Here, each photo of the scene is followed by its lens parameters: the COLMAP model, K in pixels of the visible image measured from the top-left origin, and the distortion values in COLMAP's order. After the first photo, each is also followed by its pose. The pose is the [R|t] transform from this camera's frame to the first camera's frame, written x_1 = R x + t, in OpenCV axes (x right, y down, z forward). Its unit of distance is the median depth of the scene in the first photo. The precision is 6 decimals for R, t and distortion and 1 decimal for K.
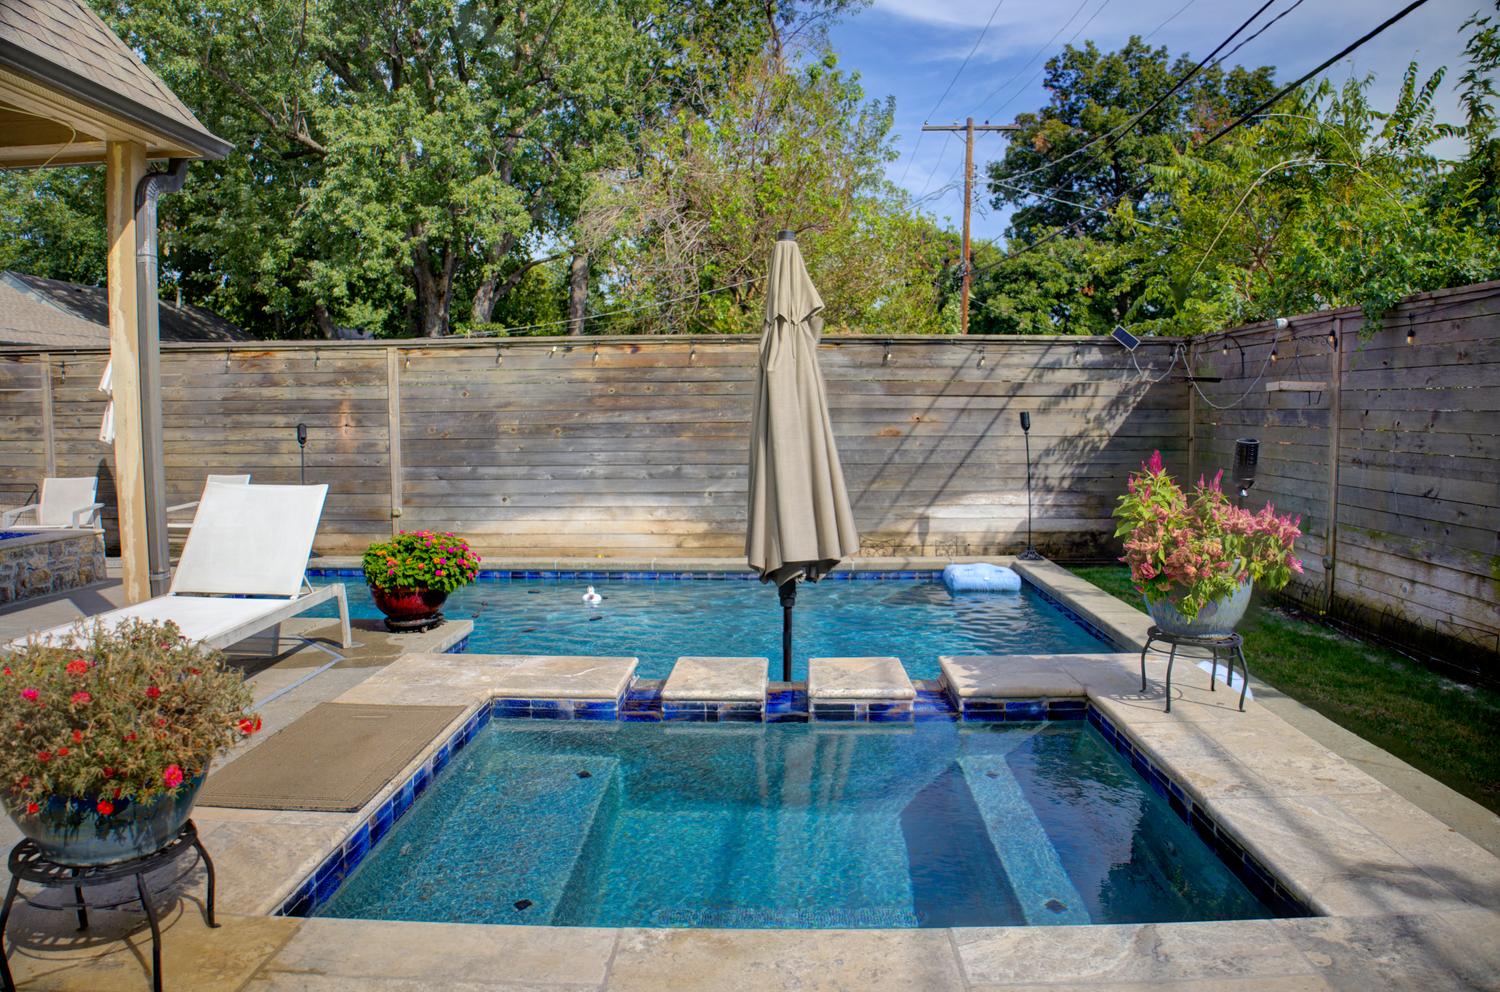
lens RADIAL K [[1001.3, 0, 767.3], [0, 1001.3, 504.9], [0, 0, 1]] dist [-0.121185, 0.028411]
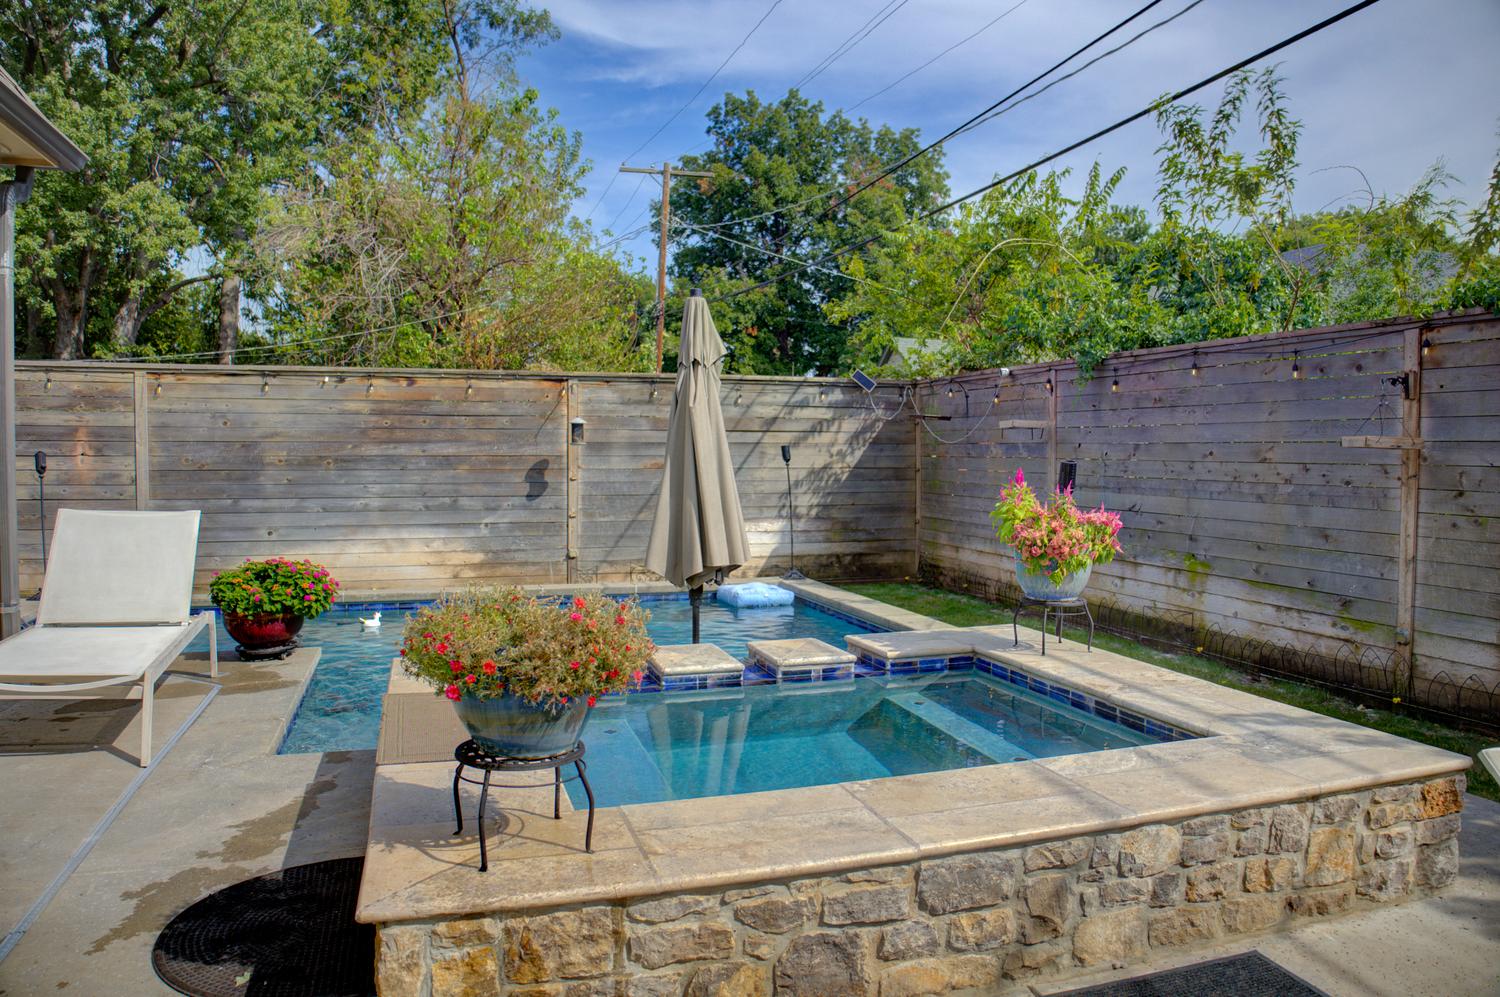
lens RADIAL K [[1026.4, 0, 779.5], [0, 1026.4, 496.0], [0, 0, 1]] dist [-0.109211, 0.032392]
pose [[0.940584, -0.007583, 0.339477, -0.129048], [0.023723, 0.998775, -0.043420, 0.011870], [-0.338732, 0.048893, 0.939612, -0.072823]]
